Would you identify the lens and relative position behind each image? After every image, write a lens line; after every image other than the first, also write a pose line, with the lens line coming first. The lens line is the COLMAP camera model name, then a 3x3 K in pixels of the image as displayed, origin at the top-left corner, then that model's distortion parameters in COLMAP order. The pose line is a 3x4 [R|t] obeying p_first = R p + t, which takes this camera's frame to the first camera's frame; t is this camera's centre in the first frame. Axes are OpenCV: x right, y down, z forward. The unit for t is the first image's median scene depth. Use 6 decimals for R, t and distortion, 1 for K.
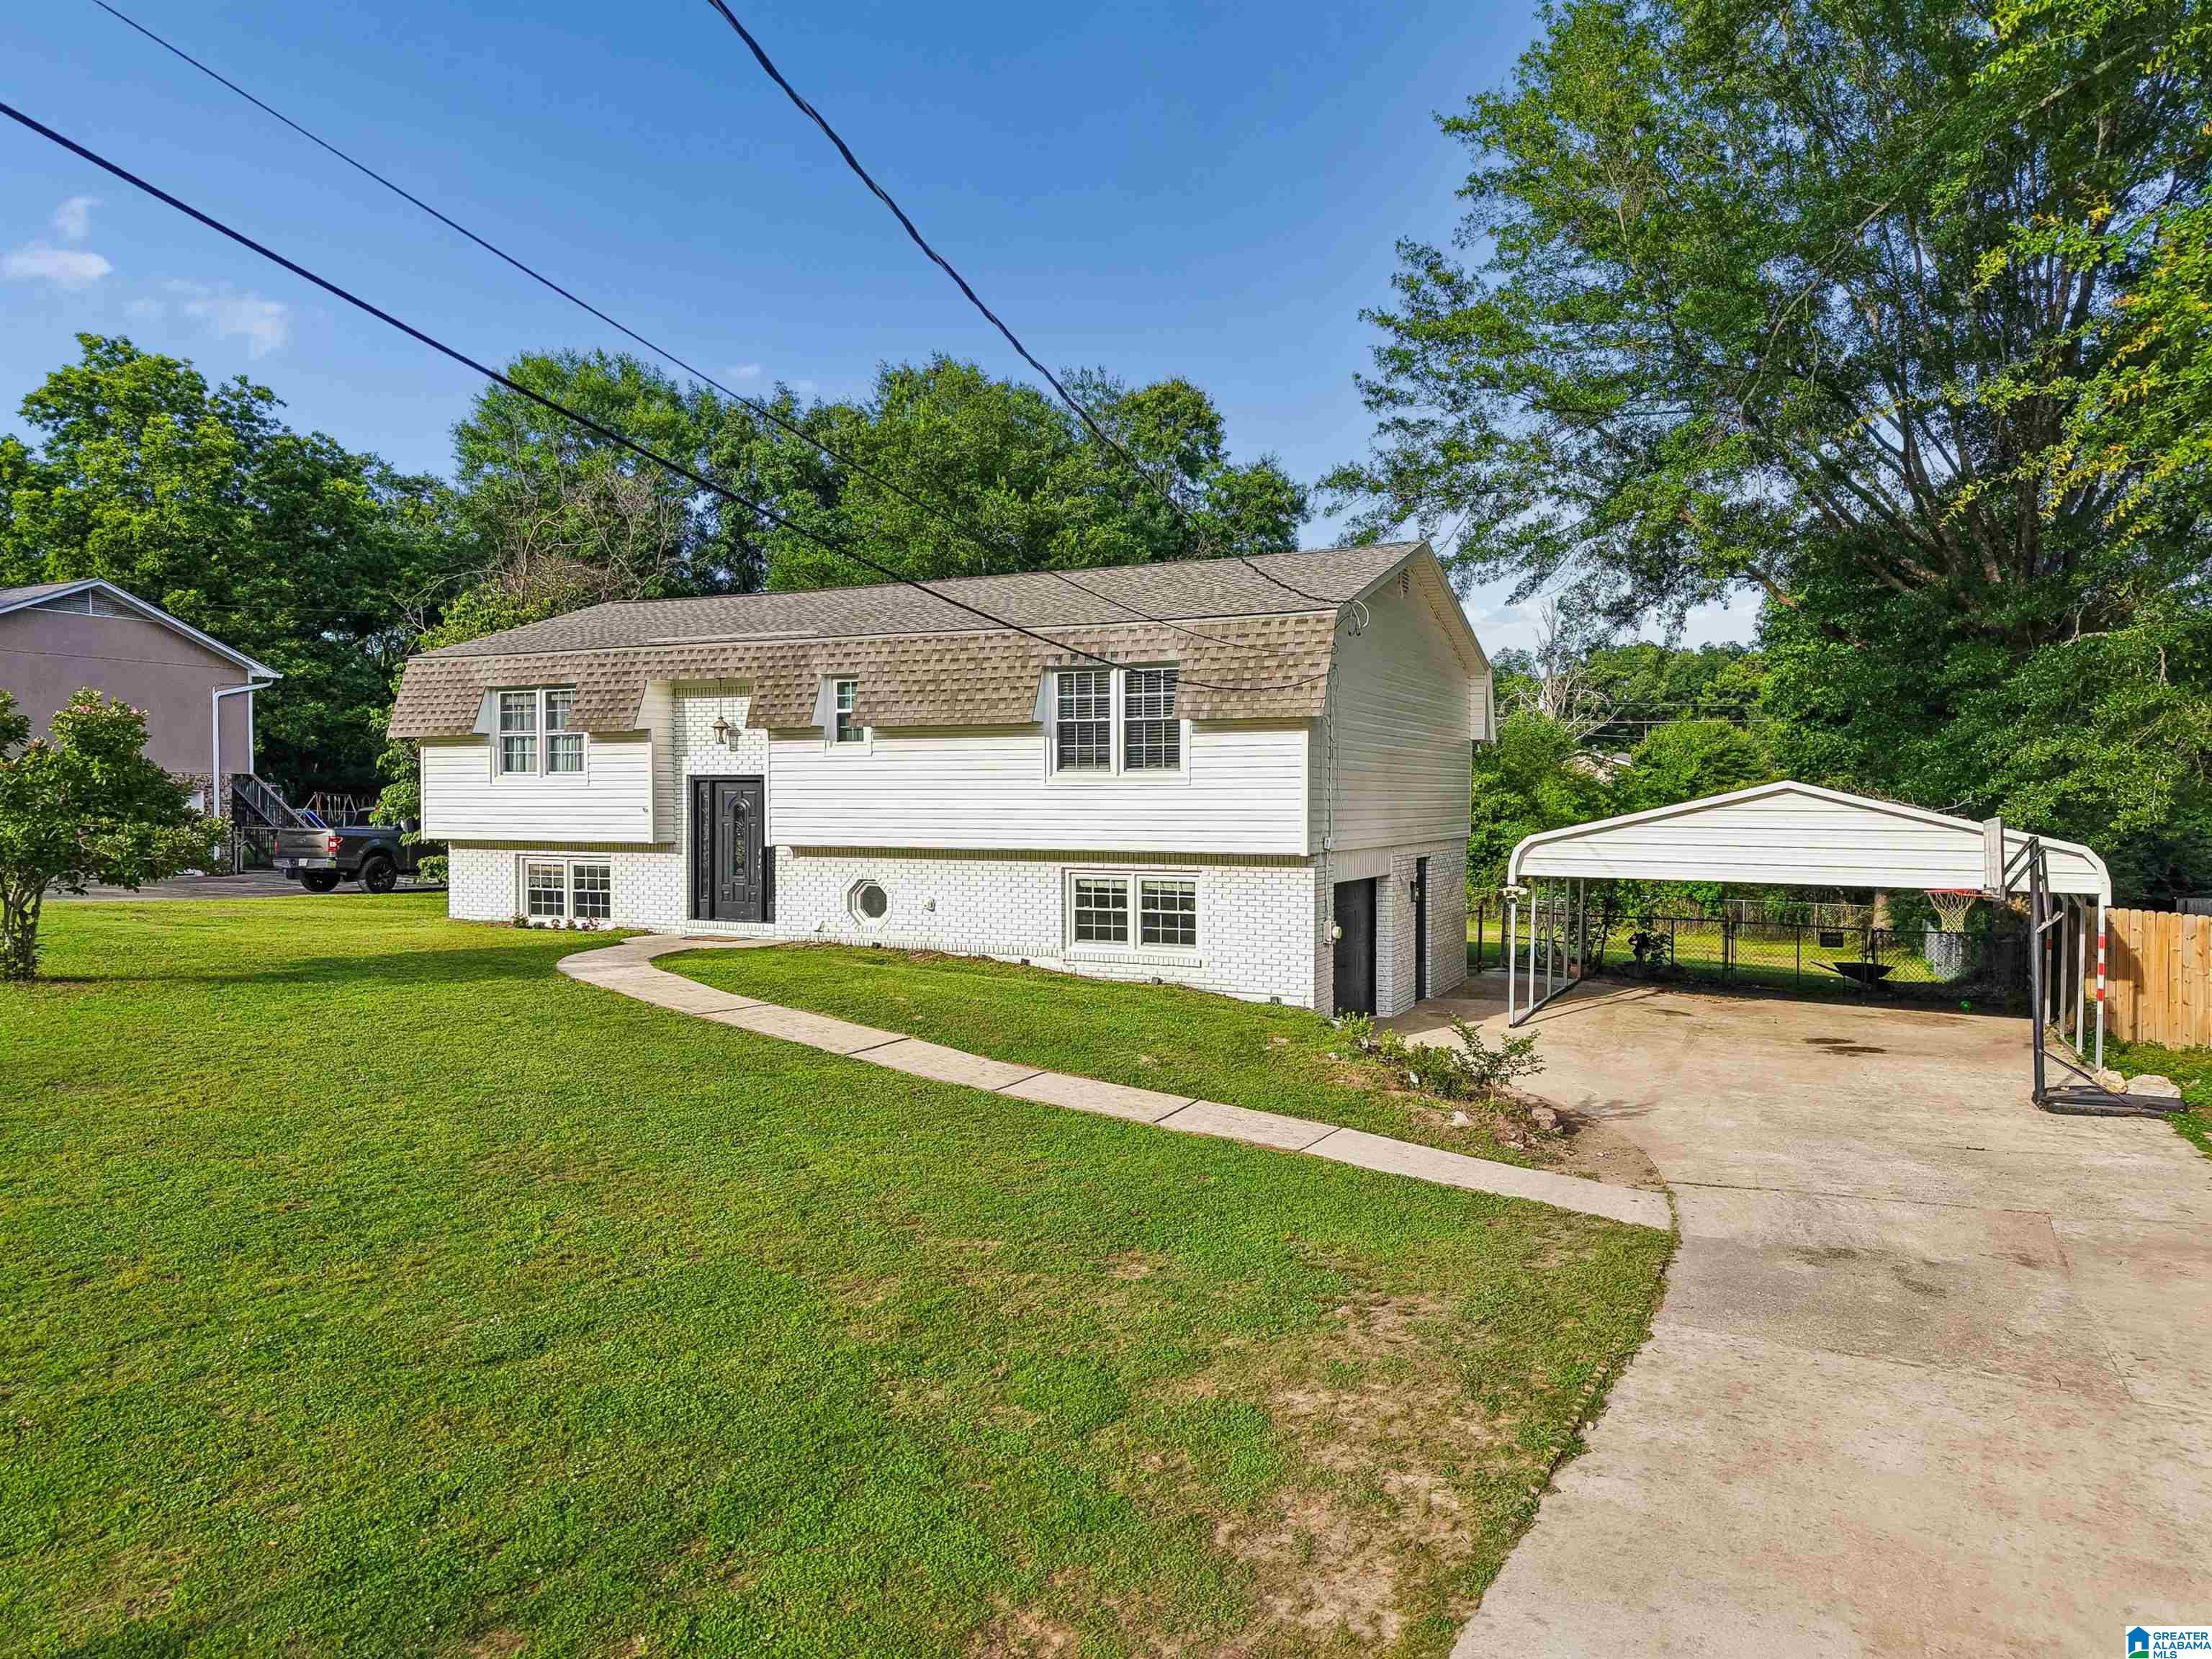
lens RADIAL K [[1390.8, 0, 1097.6], [0, 1390.8, 724.3], [0, 0, 1]] dist [0.133520, -0.000364]
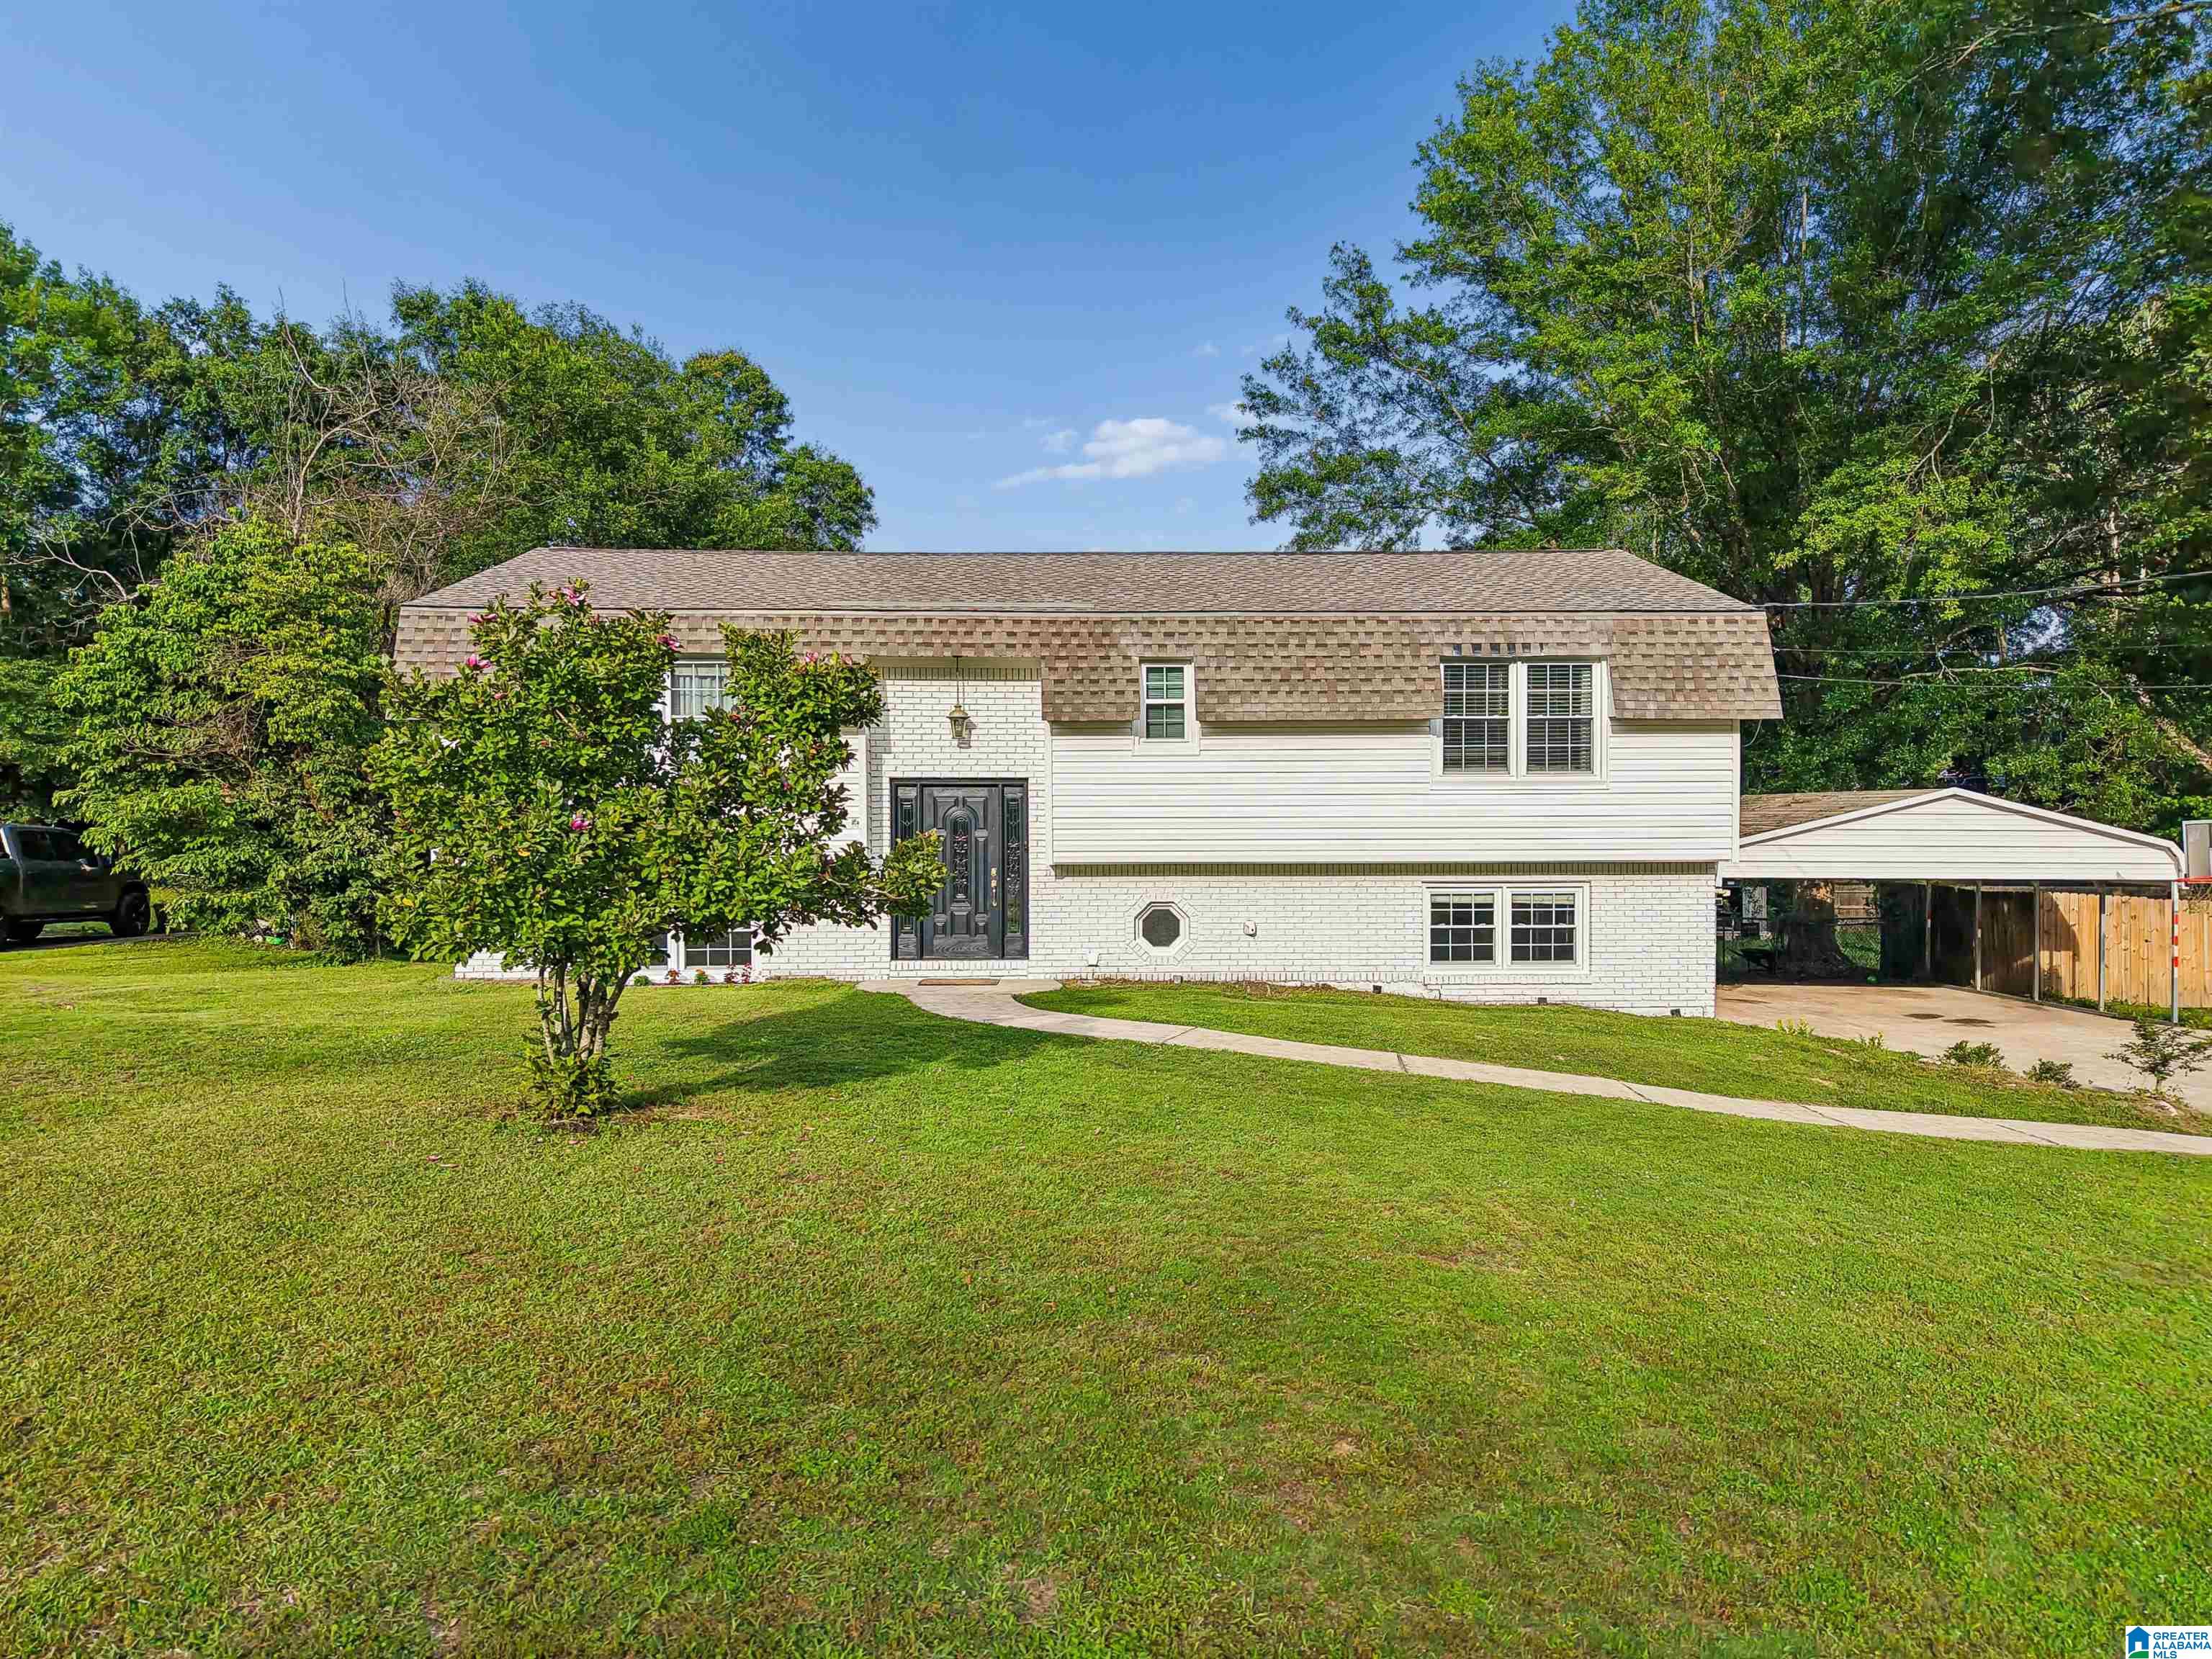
lens RADIAL K [[1390.8, 0, 1097.6], [0, 1390.8, 724.3], [0, 0, 1]] dist [0.133520, -0.000364]
pose [[0.894893, 0.017572, 0.445935, -0.626448], [-0.015417, 0.999845, -0.008461, 0.012693], [-0.446014, 0.000697, 0.895026, 0.289203]]
